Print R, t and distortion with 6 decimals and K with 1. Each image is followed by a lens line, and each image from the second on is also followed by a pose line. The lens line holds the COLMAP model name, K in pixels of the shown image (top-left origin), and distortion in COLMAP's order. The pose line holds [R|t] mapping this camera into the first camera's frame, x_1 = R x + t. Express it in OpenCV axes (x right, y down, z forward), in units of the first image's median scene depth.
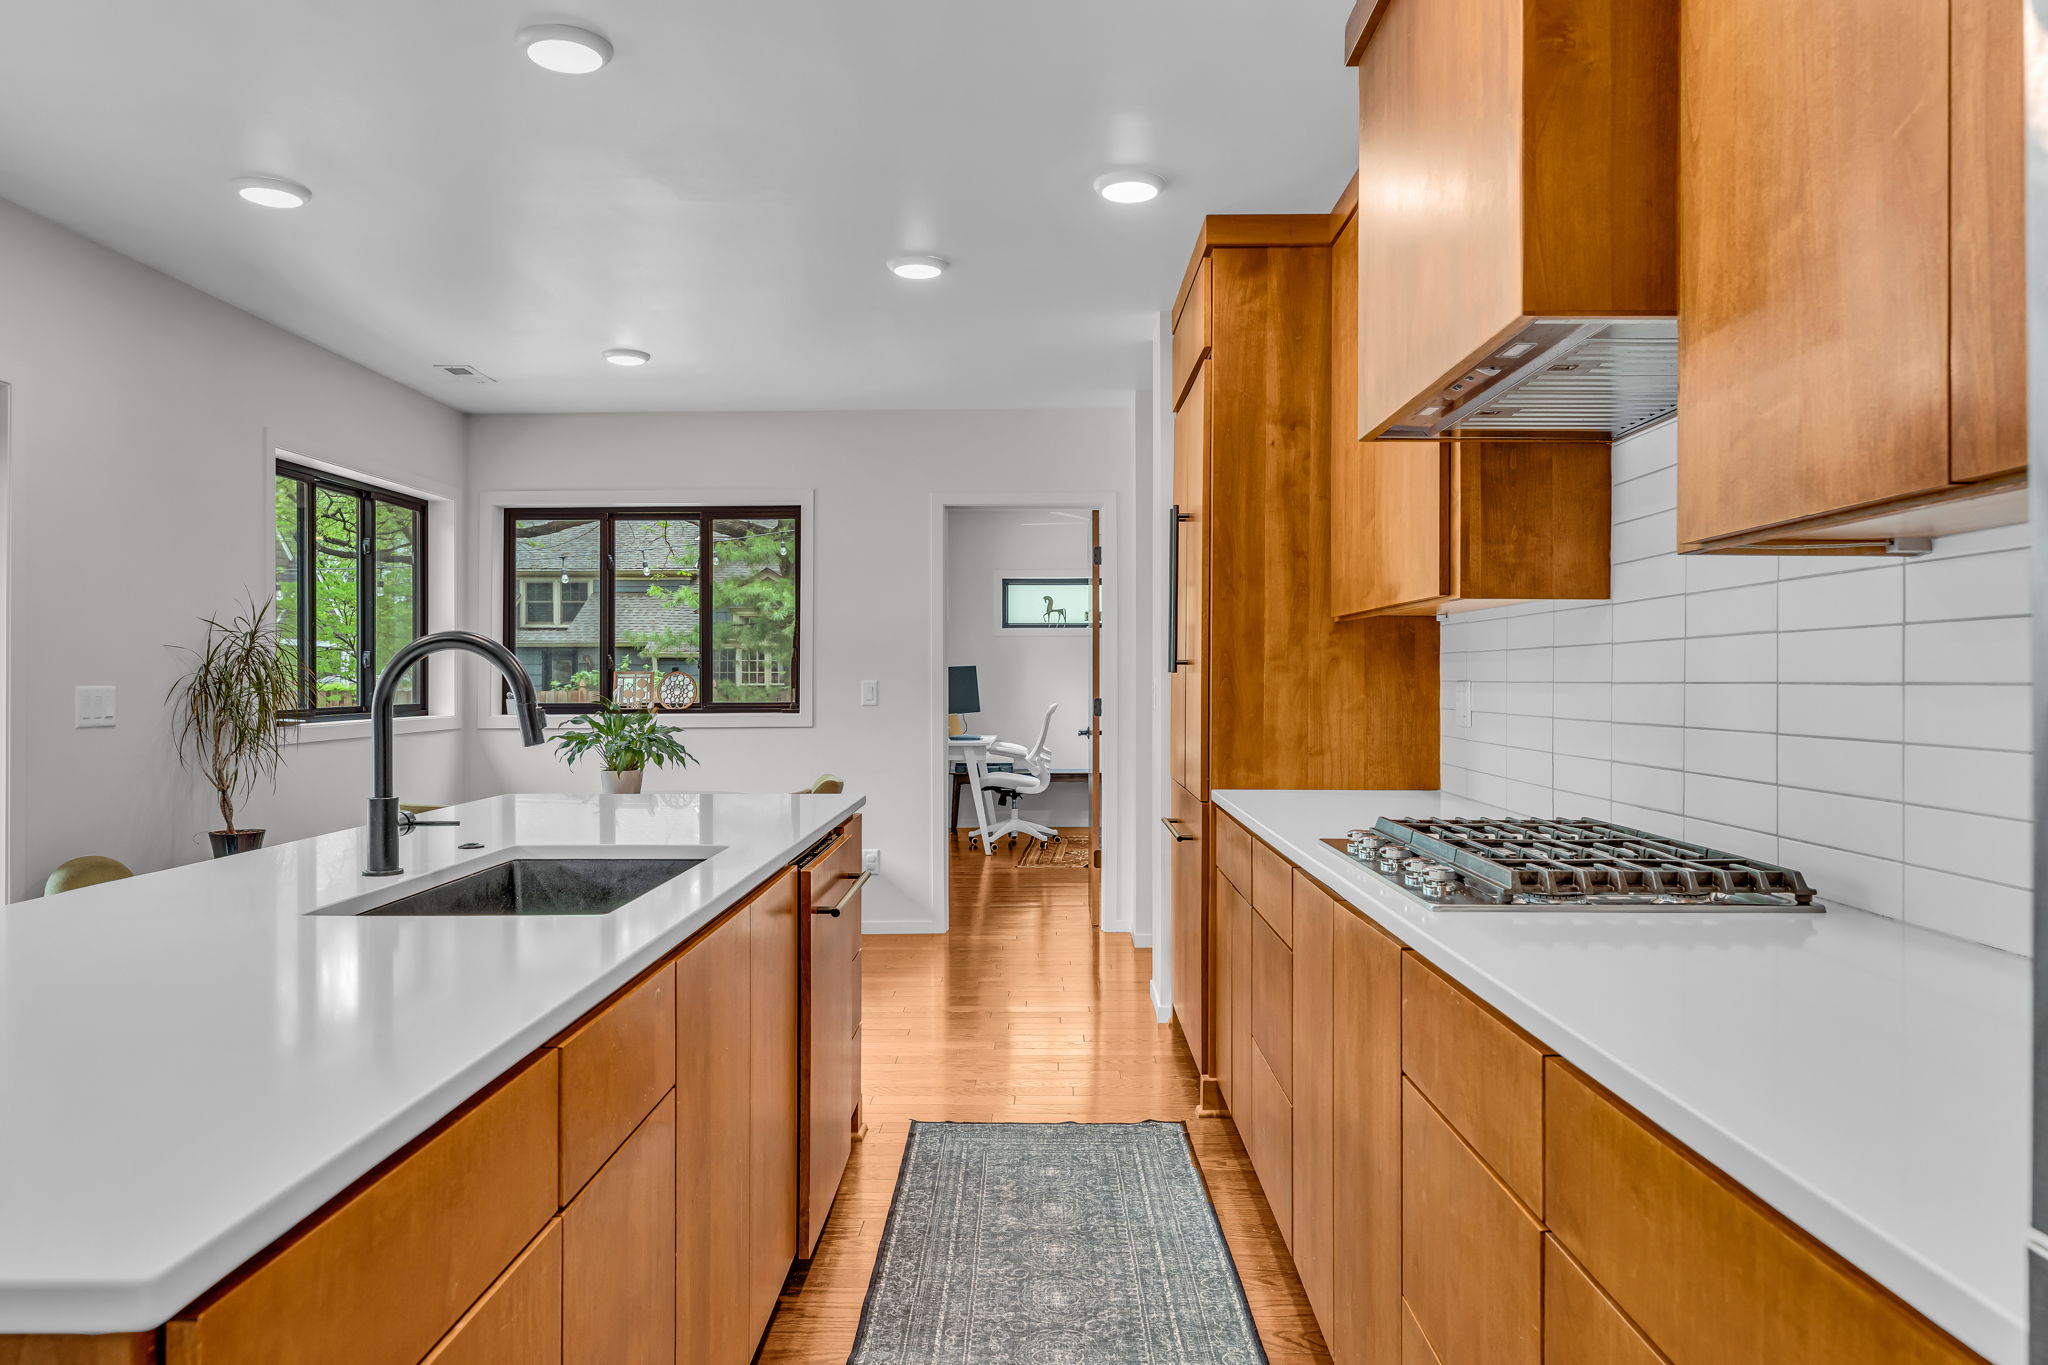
lens RADIAL K [[1386.5, 0, 1022.0], [0, 1386.5, 679.5], [0, 0, 1]] dist [0.003362, 0.003191]
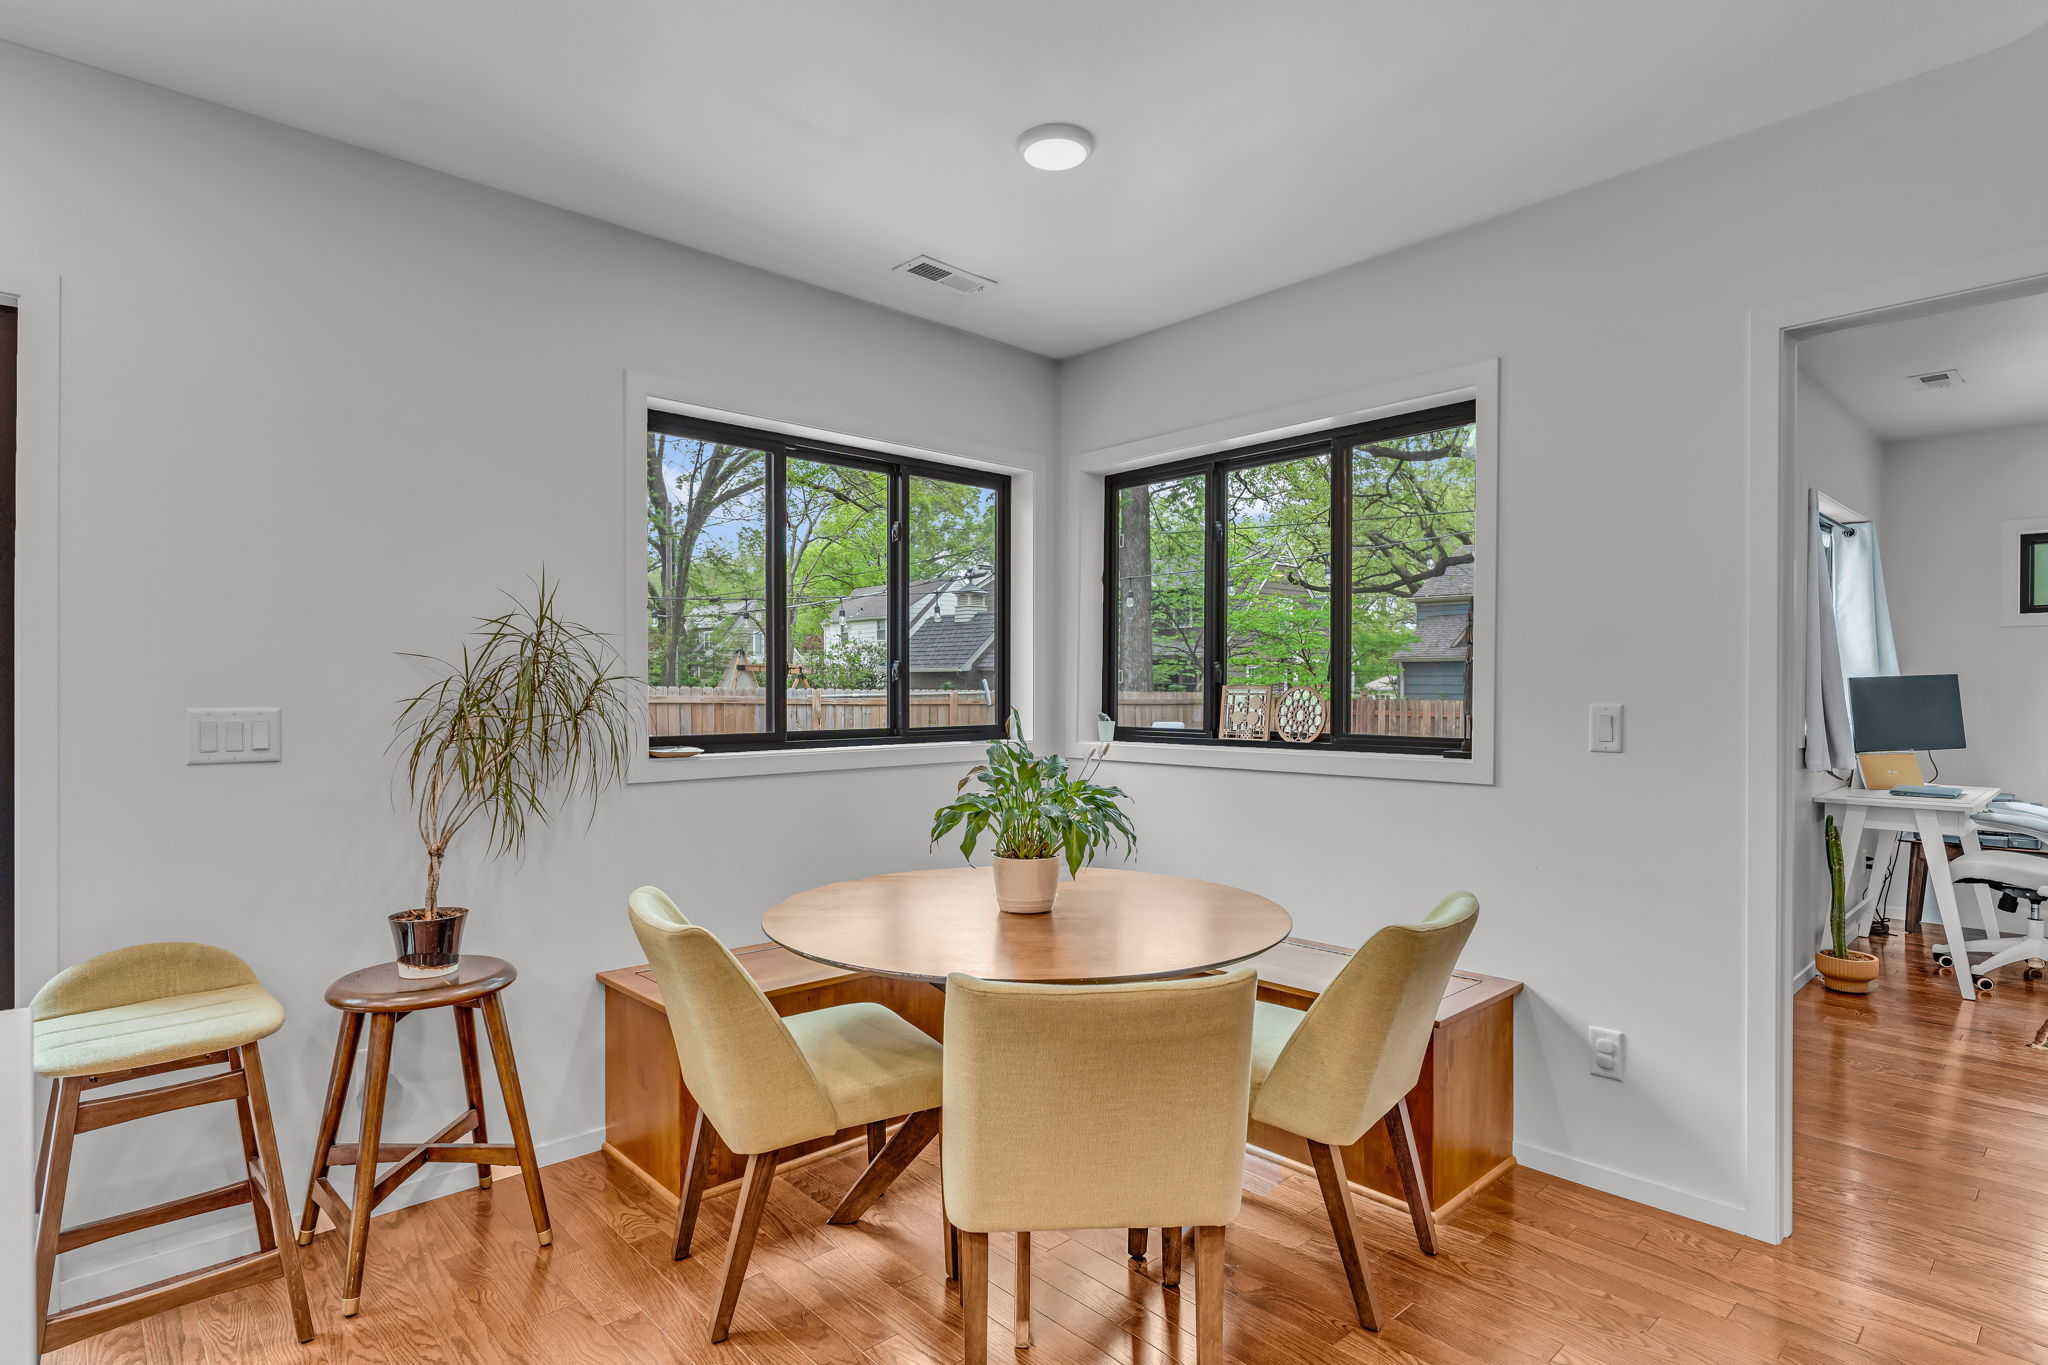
lens RADIAL K [[1048.4, 0, 1025.1], [0, 1048.4, 696.2], [0, 0, 1]] dist [0.001733, 0.000920]
pose [[0.698193, 0.008085, -0.715864, 0.031370], [-0.003512, 0.999963, 0.007869, -0.006820], [0.715901, -0.002980, 0.698195, 0.913063]]
